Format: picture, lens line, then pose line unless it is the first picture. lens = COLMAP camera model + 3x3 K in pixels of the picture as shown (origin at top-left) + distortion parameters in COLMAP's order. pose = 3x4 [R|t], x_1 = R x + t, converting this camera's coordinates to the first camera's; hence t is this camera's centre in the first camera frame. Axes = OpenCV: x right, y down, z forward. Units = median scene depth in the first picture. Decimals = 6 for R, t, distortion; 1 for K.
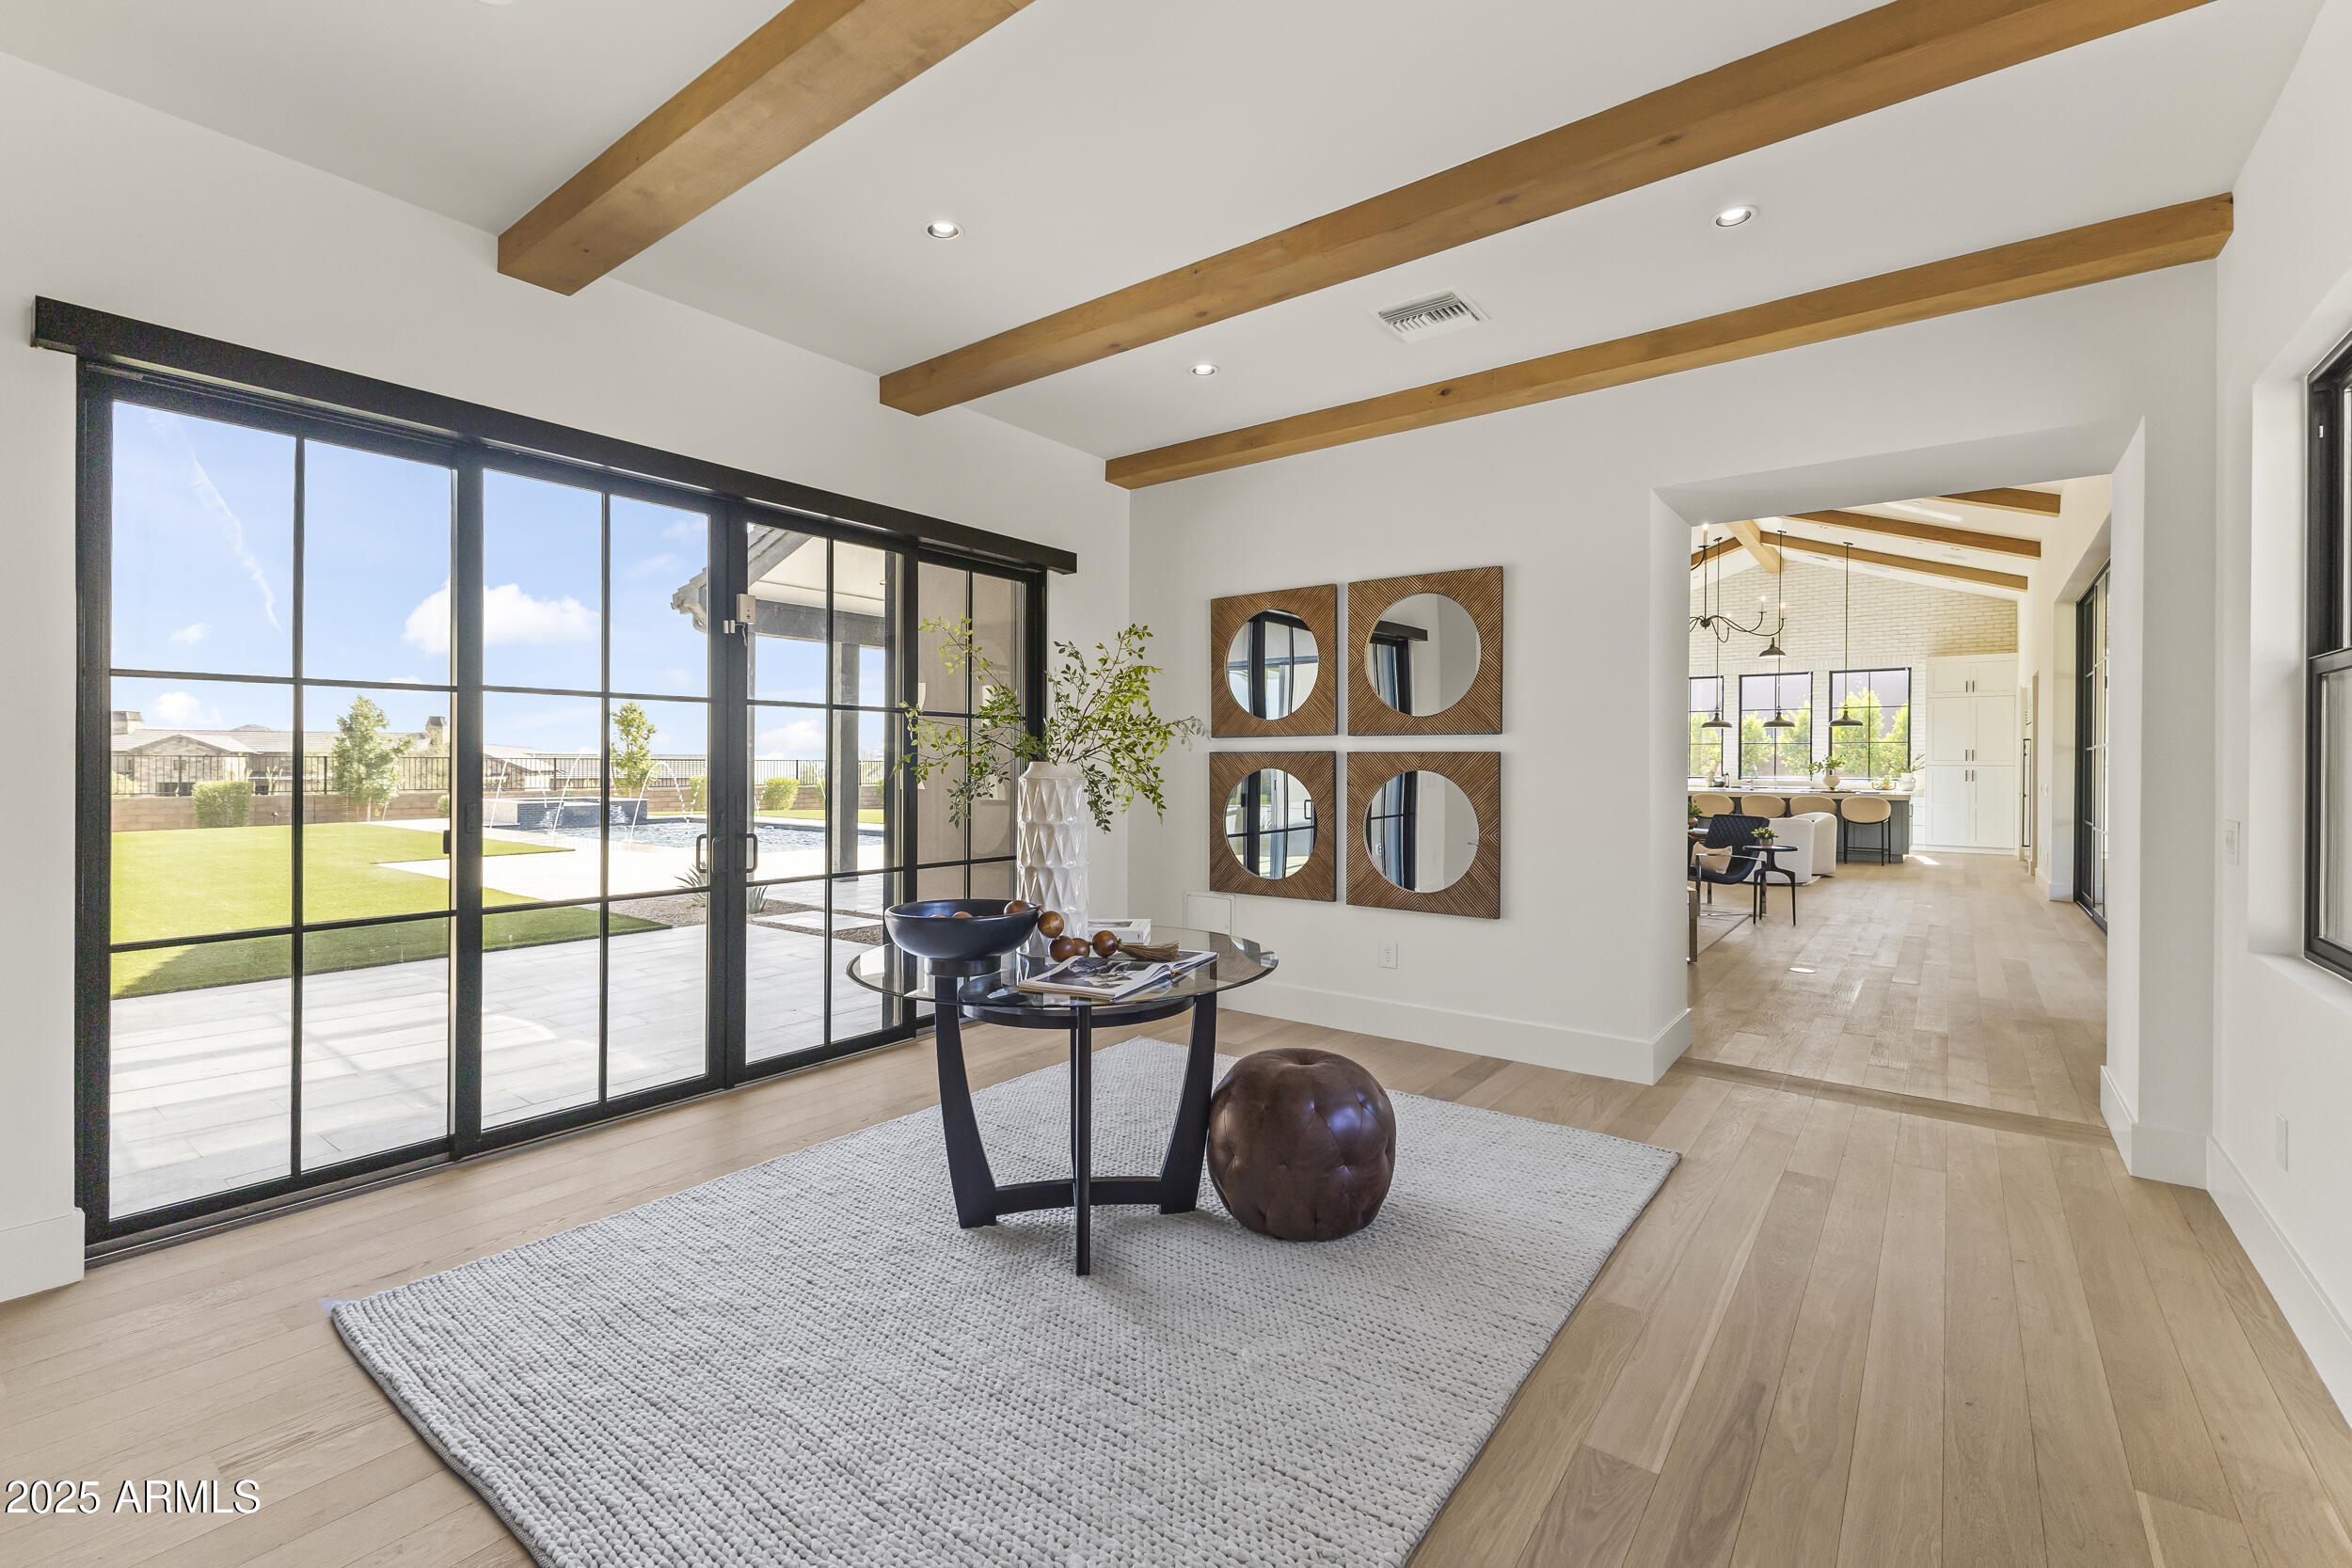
lens RADIAL K [[1014.1, 0, 1173.1], [0, 1014.1, 770.8], [0, 0, 1]] dist [0.008607, -0.000268]
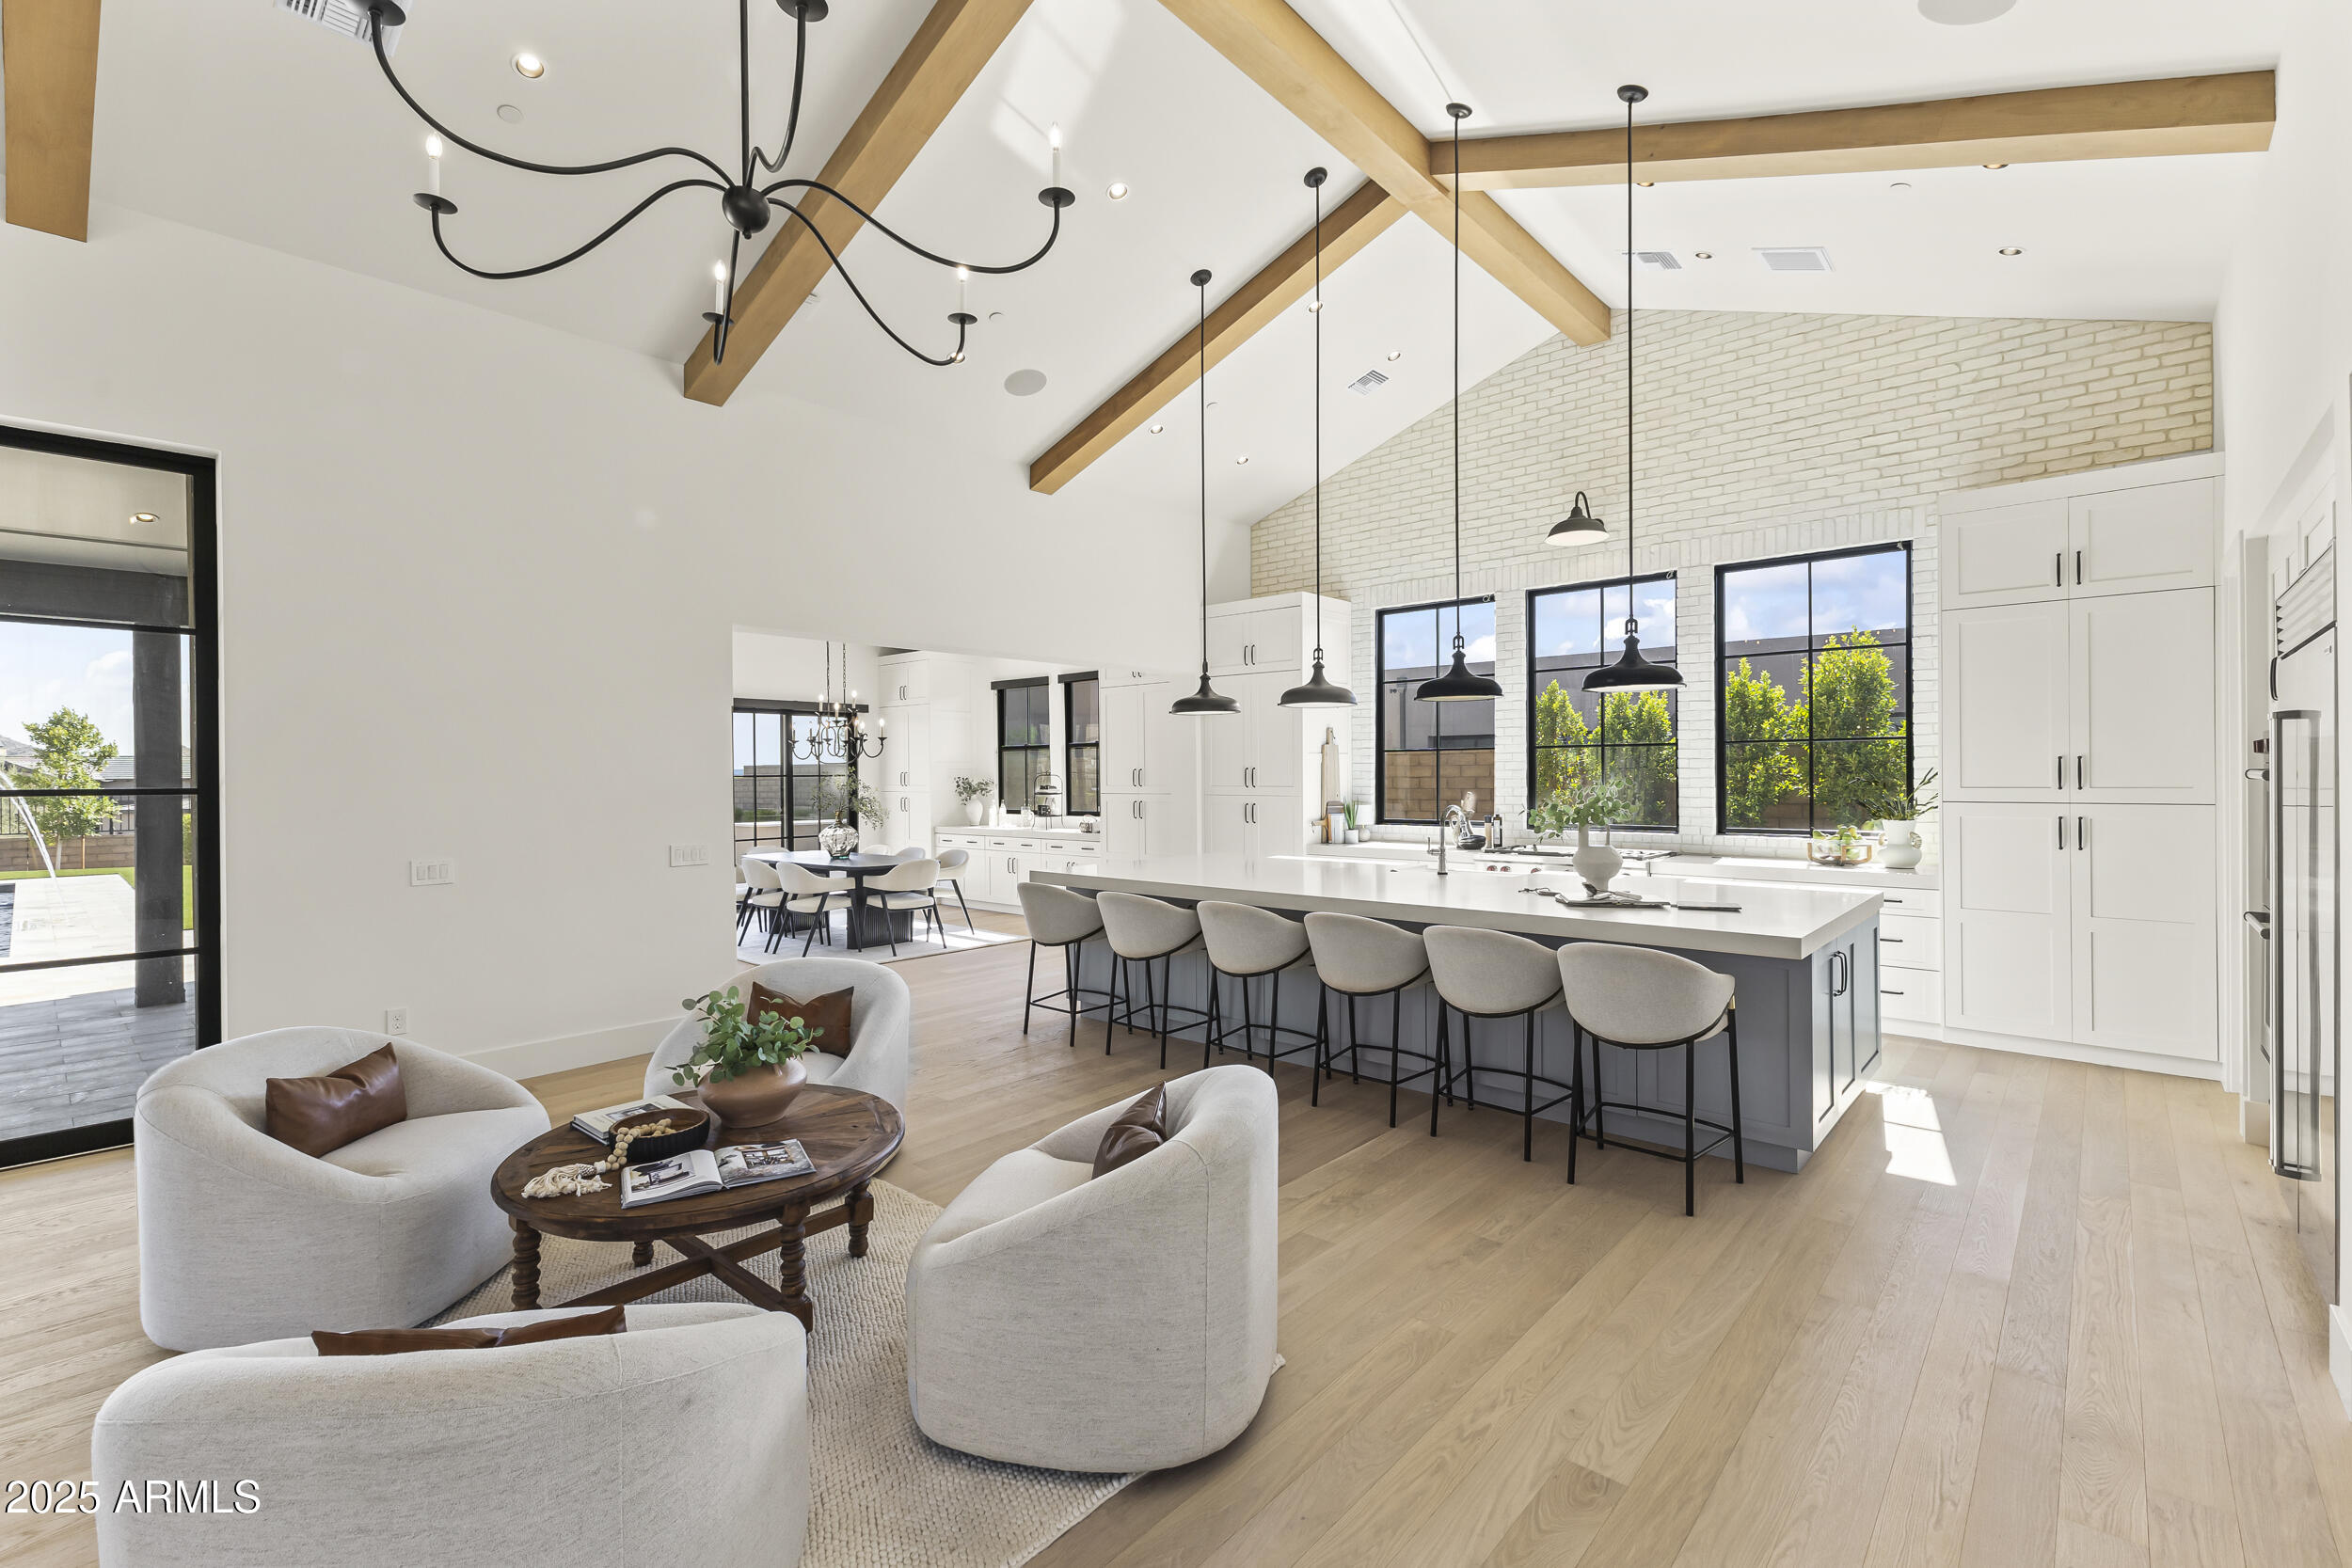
lens RADIAL K [[1030.2, 0, 1178.8], [0, 1030.2, 775.0], [0, 0, 1]] dist [0.017589, -0.004296]
pose [[0.996947, -0.012691, -0.077043, 0.518650], [0.012287, 0.999908, -0.005723, -0.016220], [0.077109, 0.004759, 0.997011, 0.639626]]
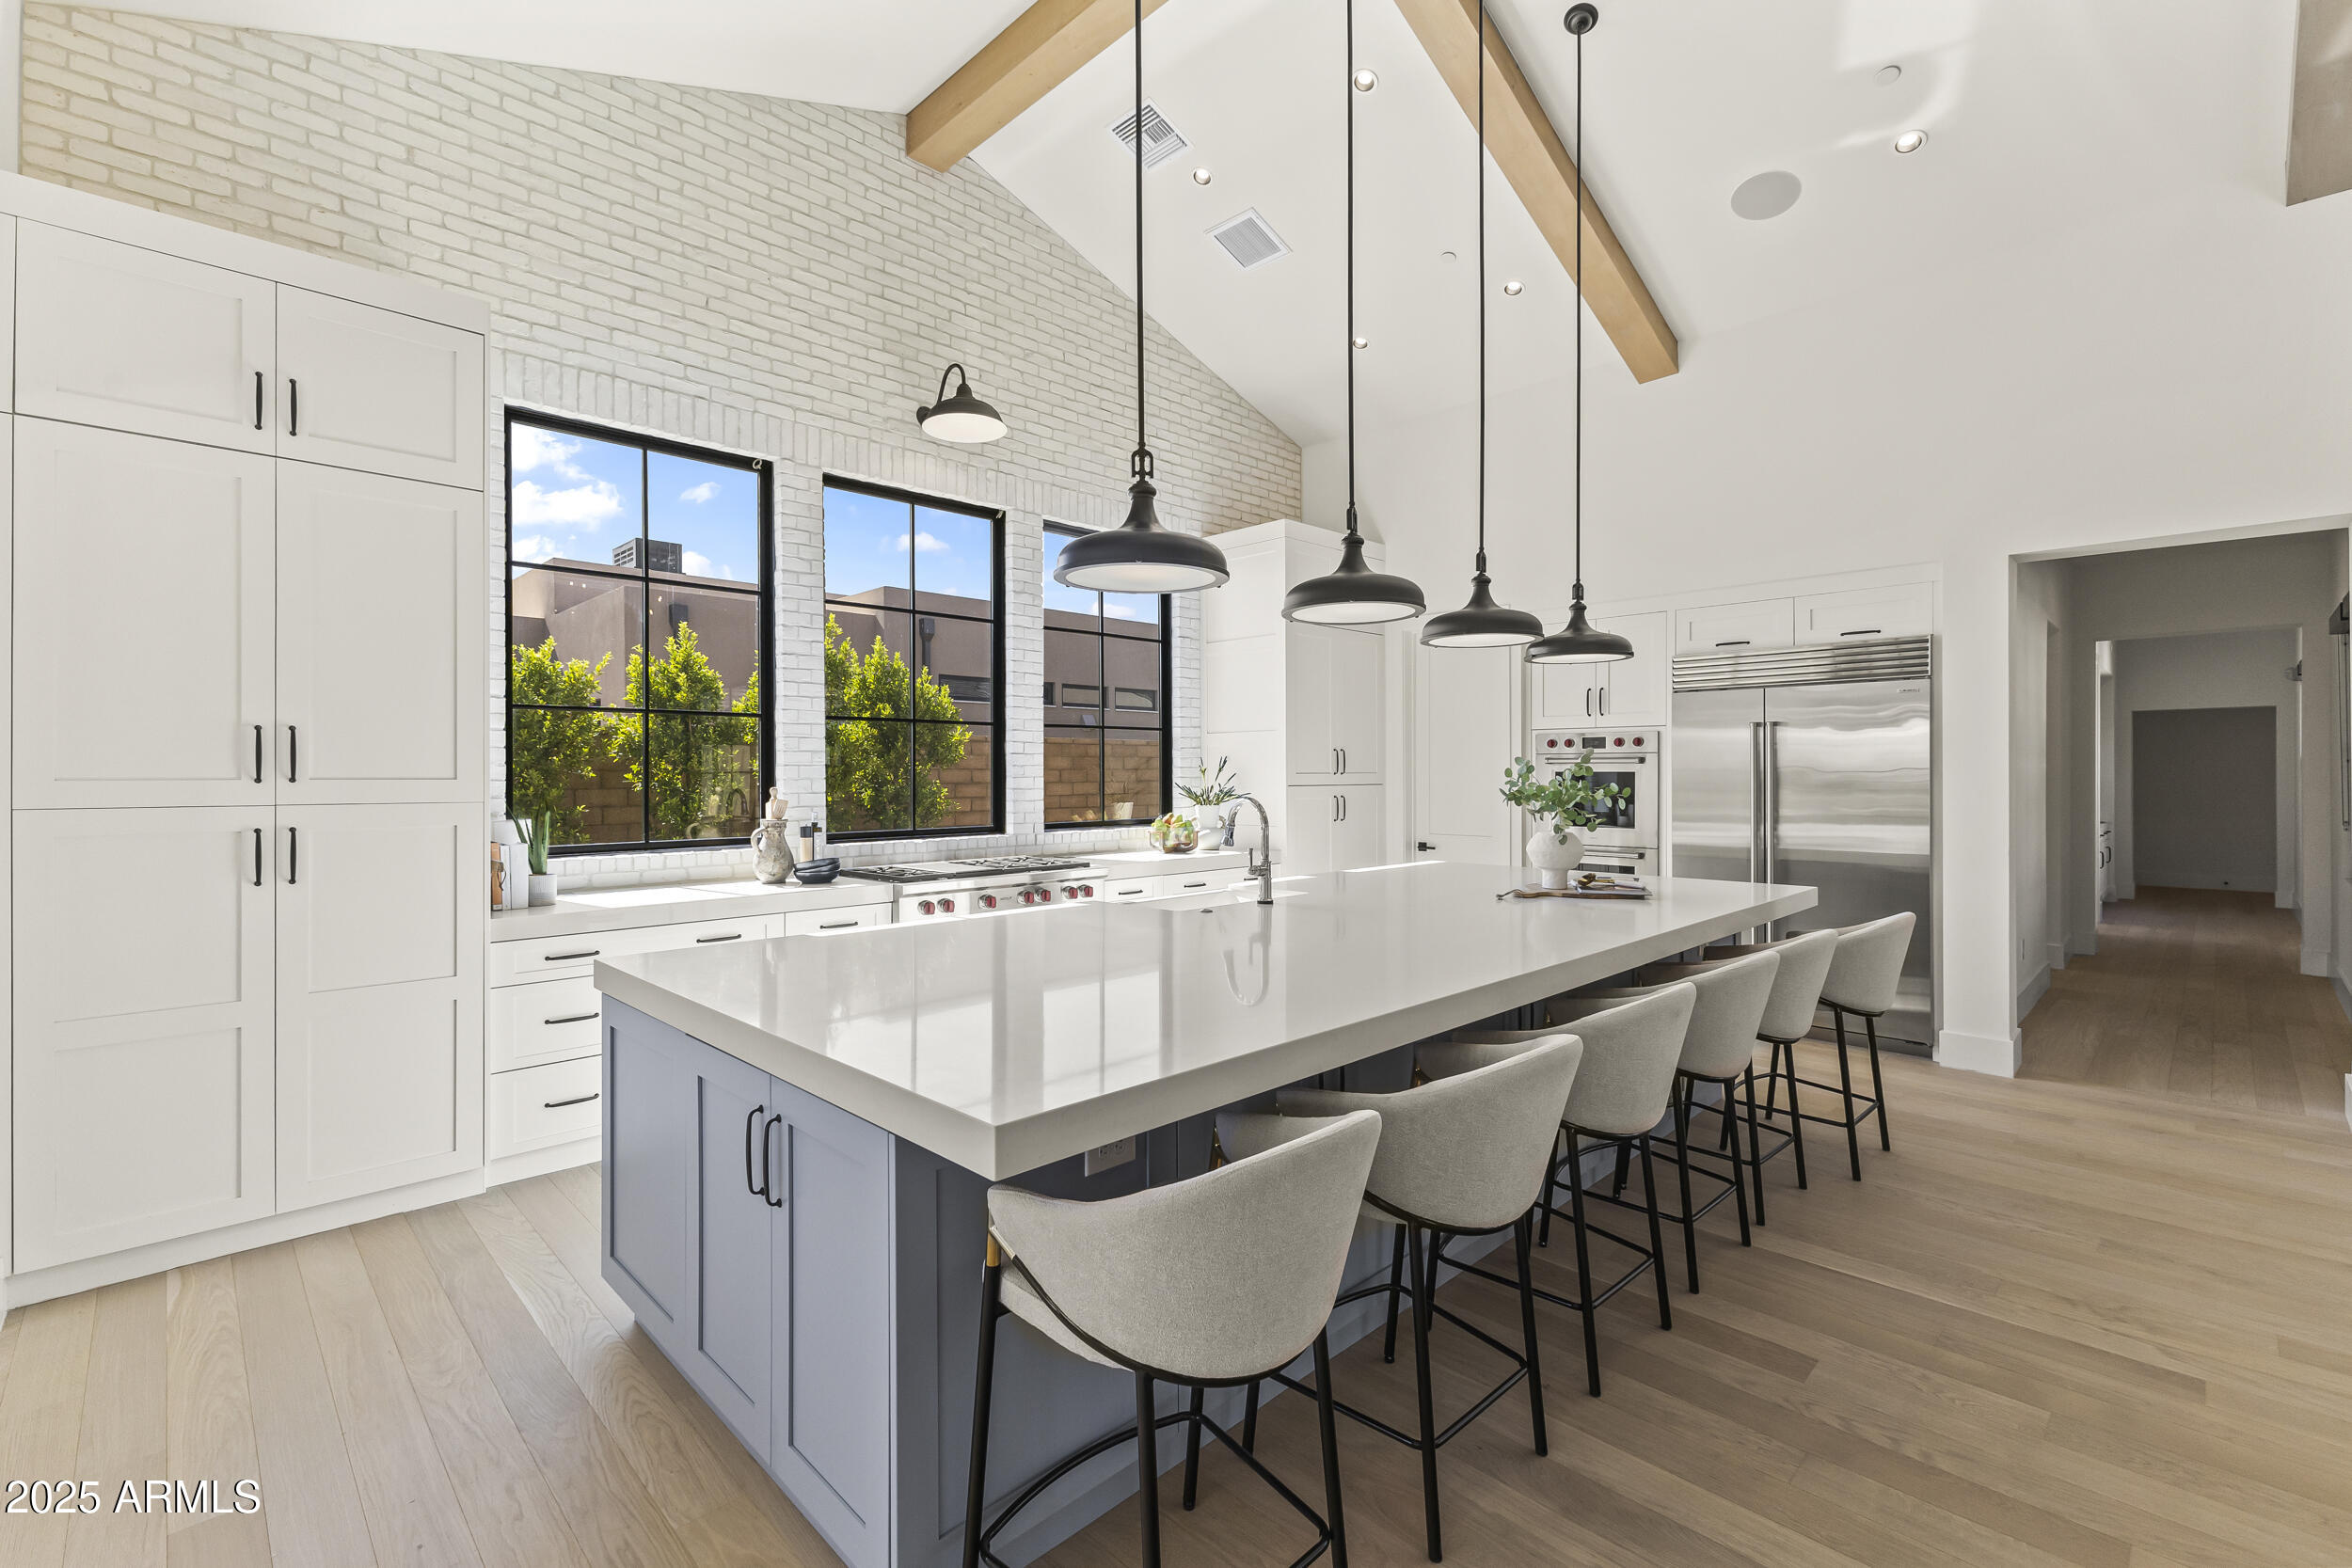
lens RADIAL K [[1024.1, 0, 1176.8], [0, 1024.1, 772.5], [0, 0, 1]] dist [0.007267, 0.000047]
pose [[0.139764, -0.004767, 0.990173, 0.339599], [0.010245, 0.999942, 0.003368, -0.012866], [-0.990132, 0.009674, 0.139805, 1.016634]]
